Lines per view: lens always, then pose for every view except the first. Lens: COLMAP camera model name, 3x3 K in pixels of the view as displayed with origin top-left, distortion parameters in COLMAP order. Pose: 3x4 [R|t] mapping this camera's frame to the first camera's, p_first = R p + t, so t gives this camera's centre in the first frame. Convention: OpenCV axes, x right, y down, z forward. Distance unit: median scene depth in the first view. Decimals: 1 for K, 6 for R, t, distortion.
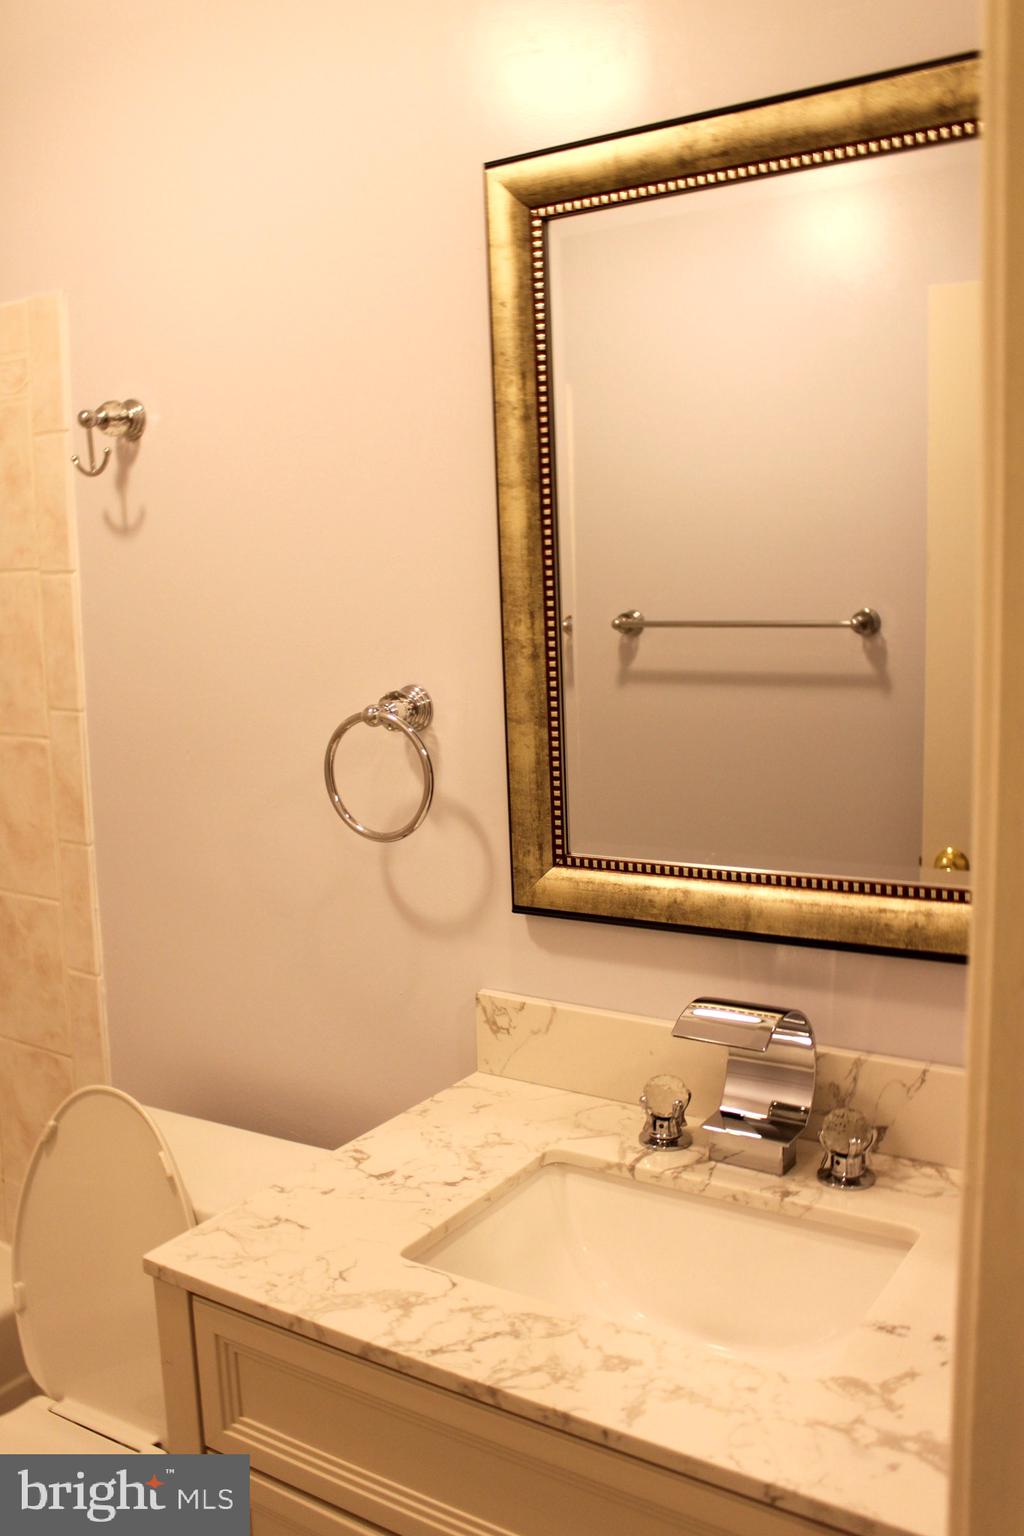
lens RADIAL K [[1371.7, 0, 512.0], [0, 1371.7, 768.0], [0, 0, 1]] dist [-0.160501, 0.169074]
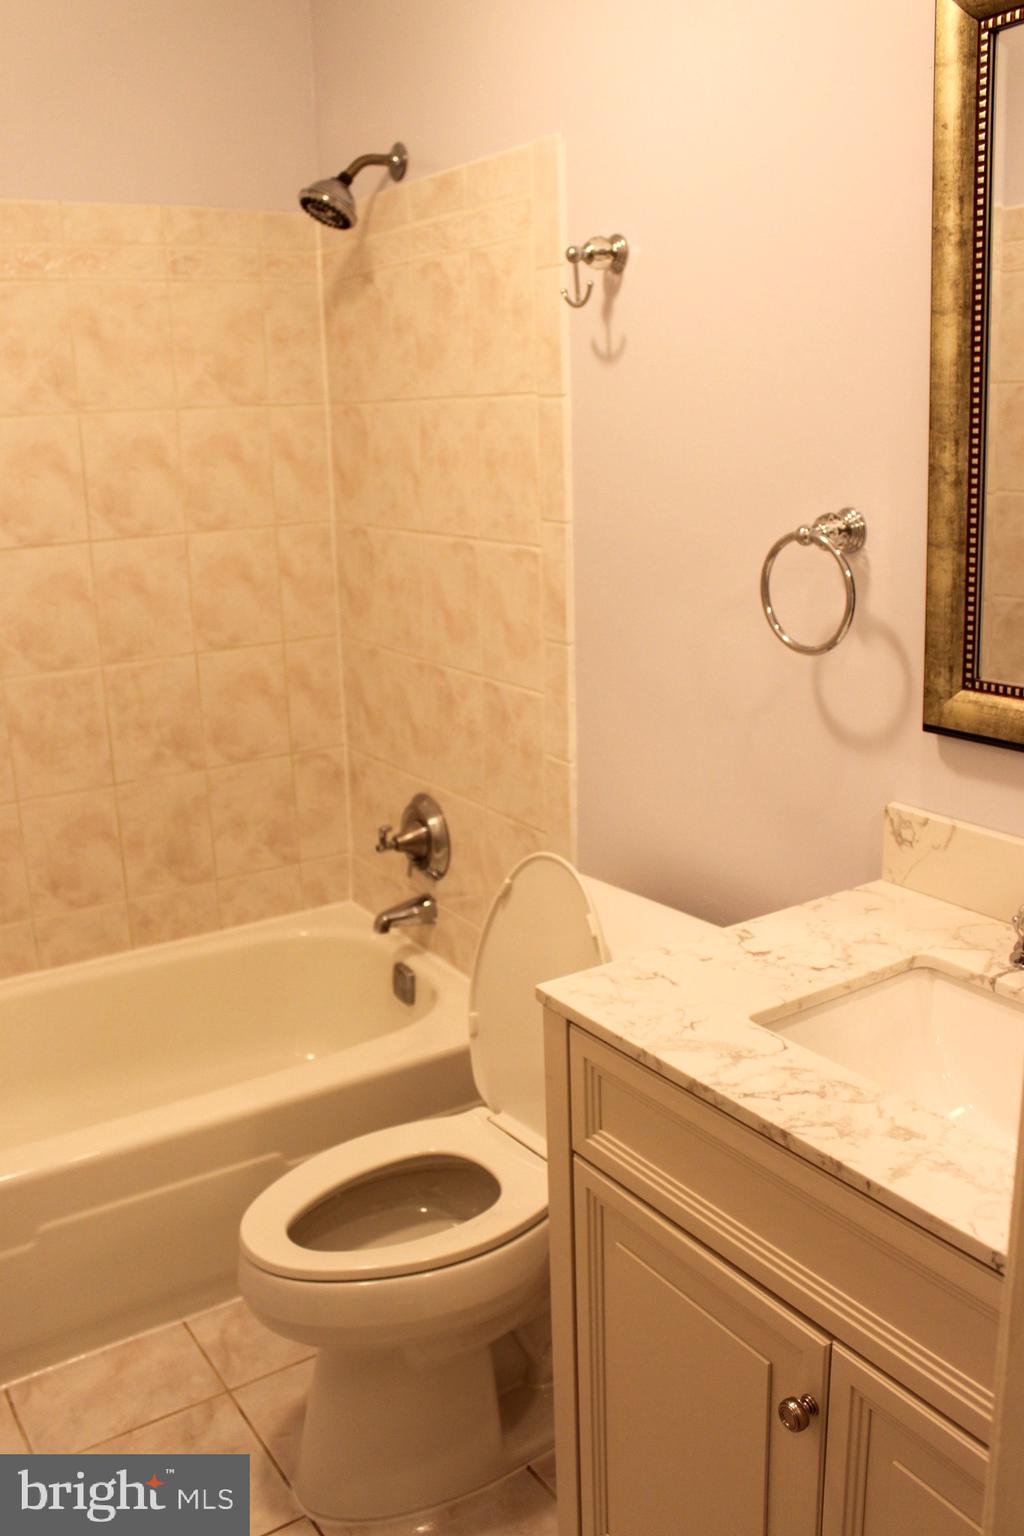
lens RADIAL K [[1366.6, 0, 506.1], [0, 1366.6, 771.1], [0, 0, 1]] dist [-0.159445, 0.158153]
pose [[0.912115, 0.100421, -0.397443, 0.130050], [-0.048847, 0.989248, 0.137850, 0.010349], [0.407013, -0.106321, 0.907213, -0.068093]]
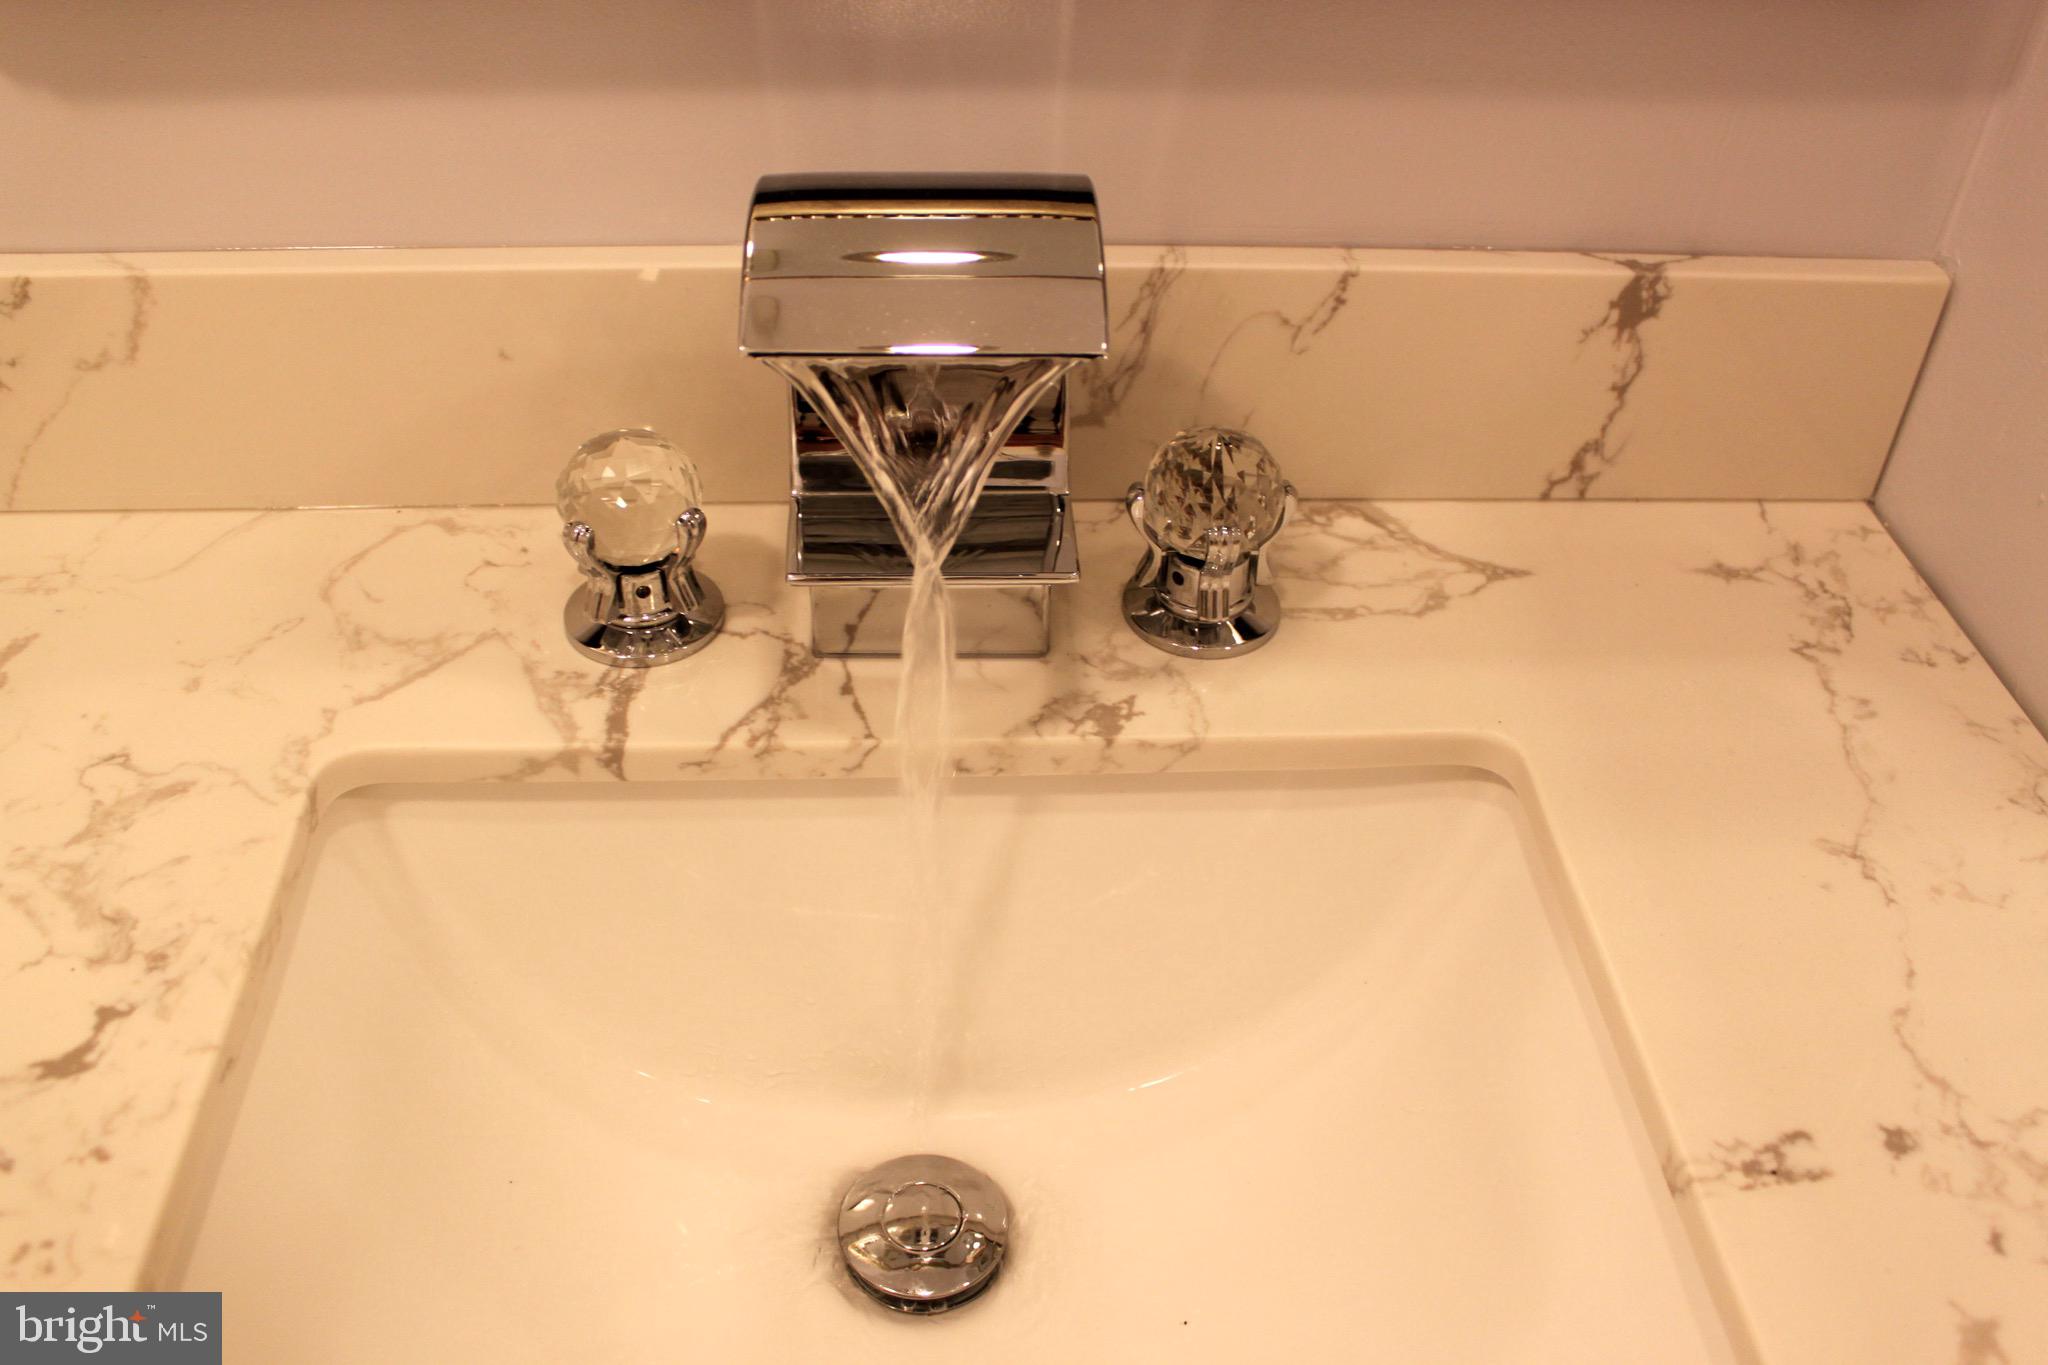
lens RADIAL K [[1822.1, 0, 1033.5], [0, 1822.1, 672.5], [0, 0, 1]] dist [-0.159445, 0.158153]
pose [[0.806792, -0.328768, 0.490915, -0.032058], [0.031638, 0.853731, 0.519753, 0.055372], [-0.589987, -0.403801, 0.699185, 0.604418]]
